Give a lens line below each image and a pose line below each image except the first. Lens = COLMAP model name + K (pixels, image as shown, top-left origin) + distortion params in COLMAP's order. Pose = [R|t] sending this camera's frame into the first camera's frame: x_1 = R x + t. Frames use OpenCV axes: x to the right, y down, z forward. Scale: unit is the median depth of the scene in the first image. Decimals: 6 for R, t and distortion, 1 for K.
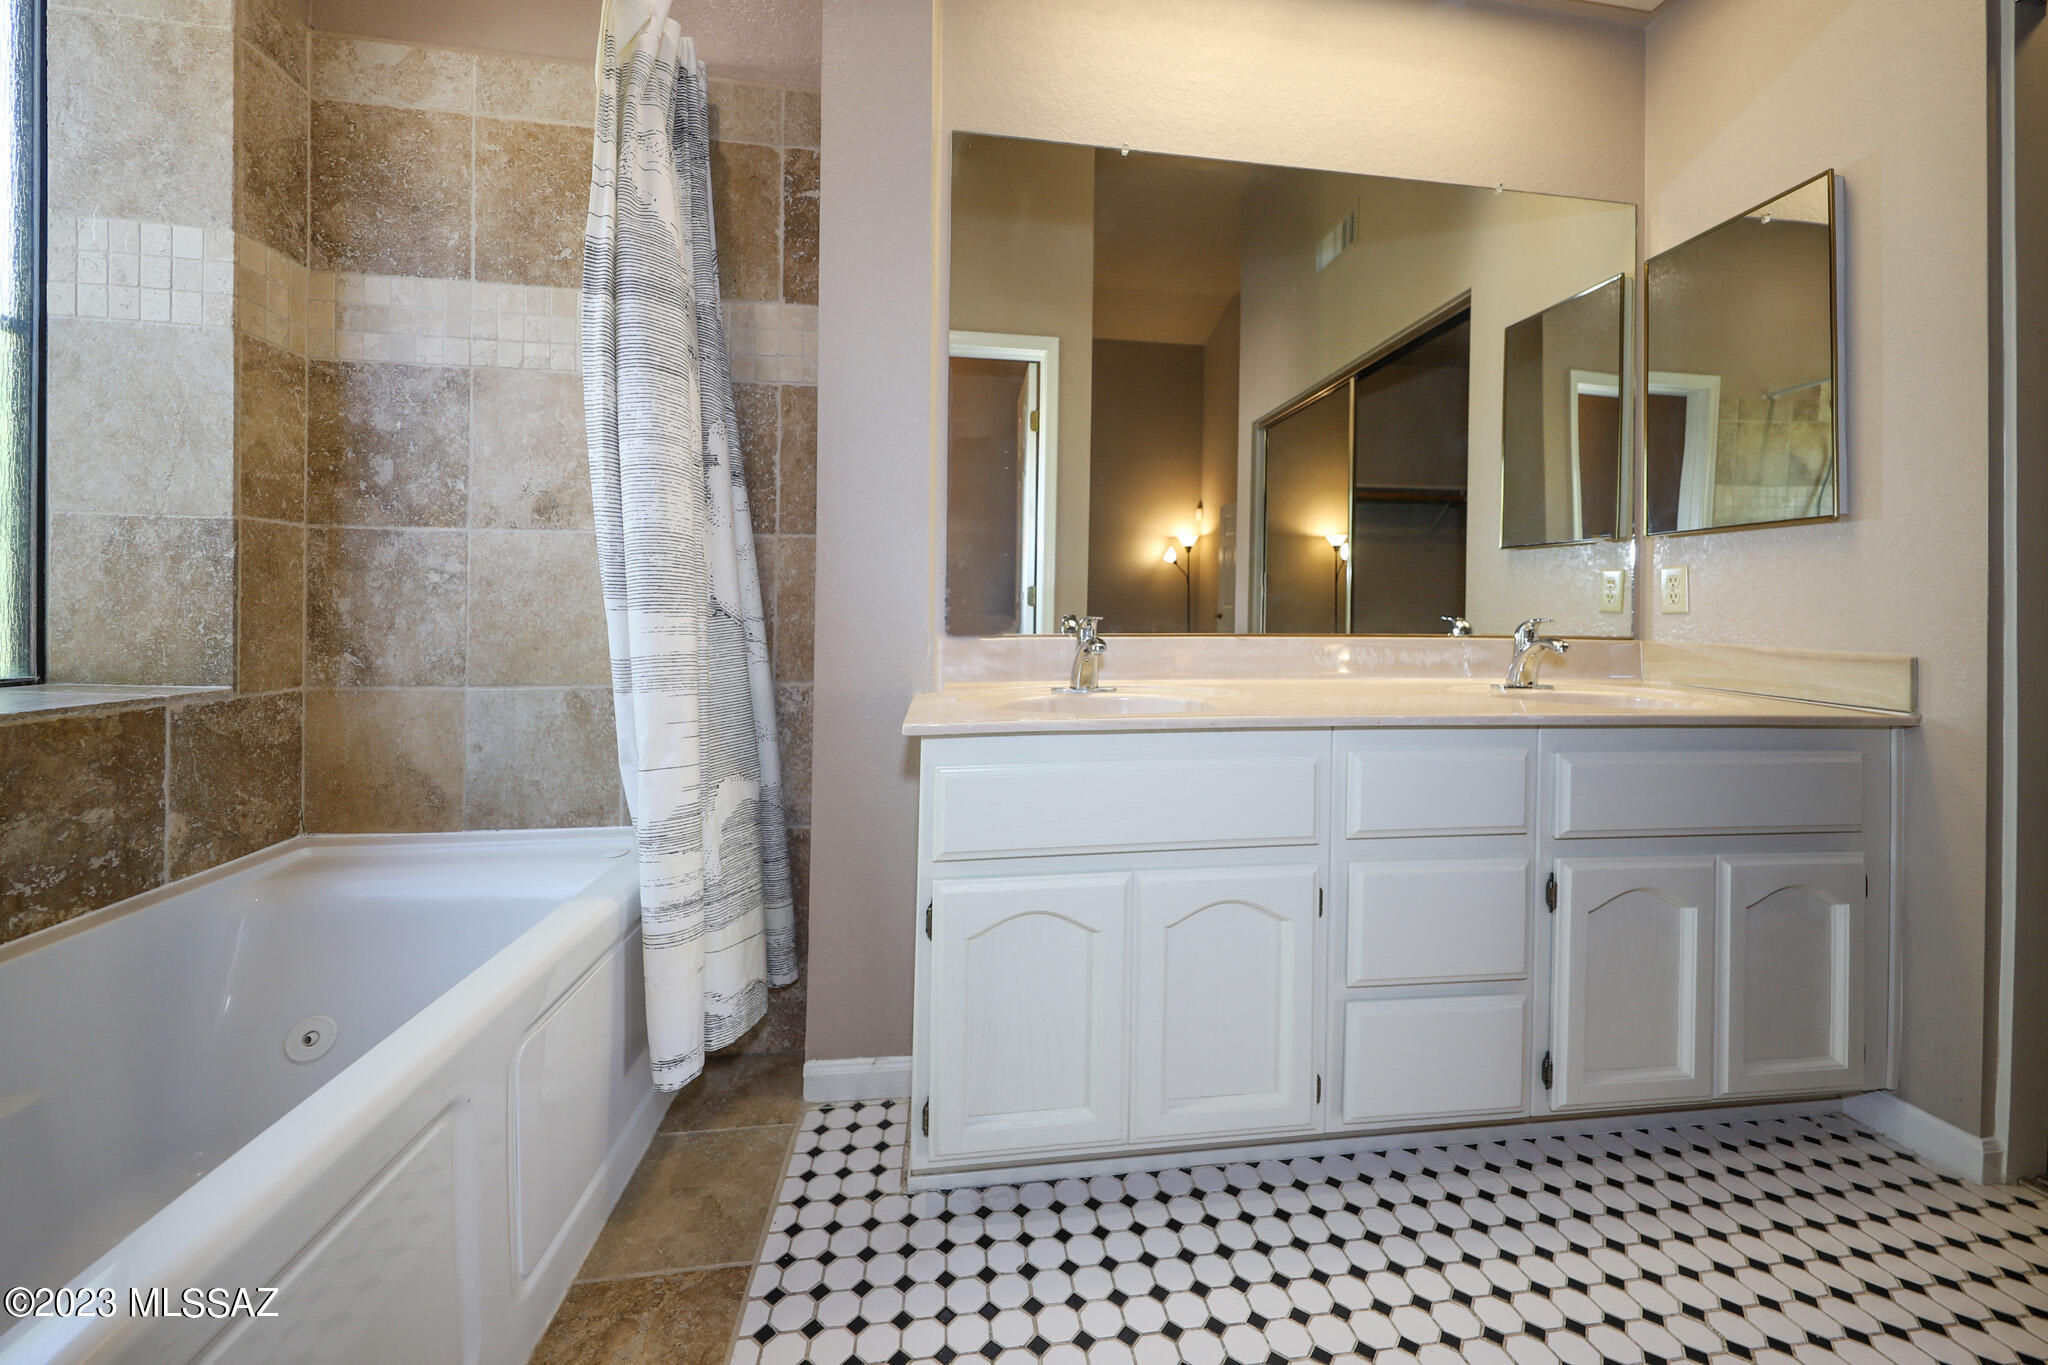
lens RADIAL K [[733.2, 0, 1024.0], [0, 733.2, 682.5], [0, 0, 1]] dist [0.011618, -0.000102]
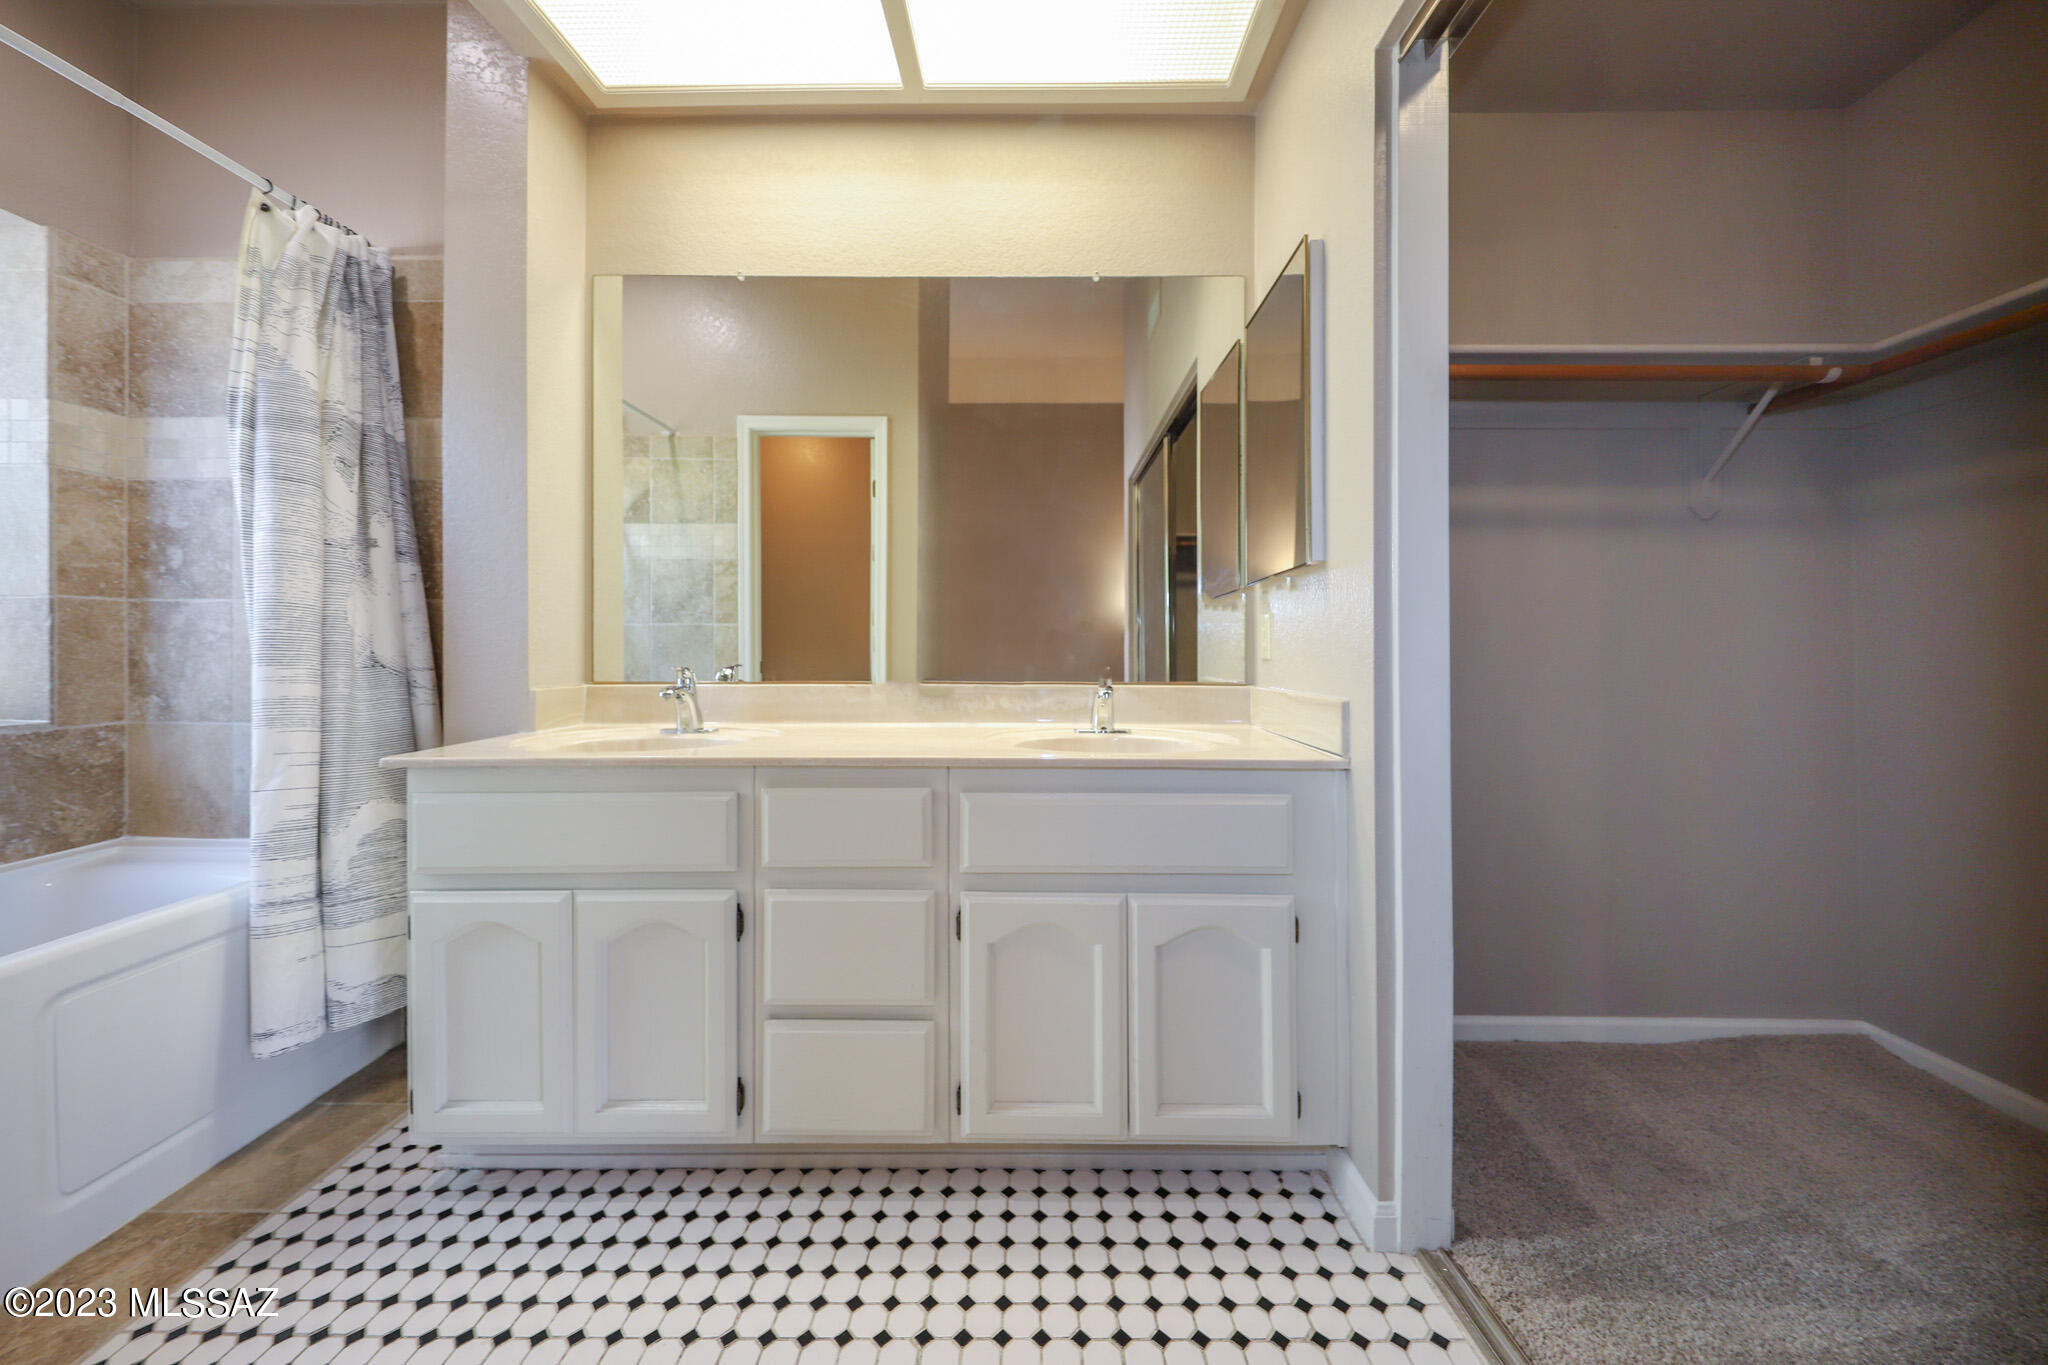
lens RADIAL K [[710.8, 0, 1057.0], [0, 710.8, 656.2], [0, 0, 1]] dist [-0.008897, 0.000115]
pose [[0.992102, -0.004629, -0.125347, 0.901323], [-0.006229, 0.996268, -0.086090, -0.013523], [0.125278, 0.086191, 0.988371, -0.026775]]
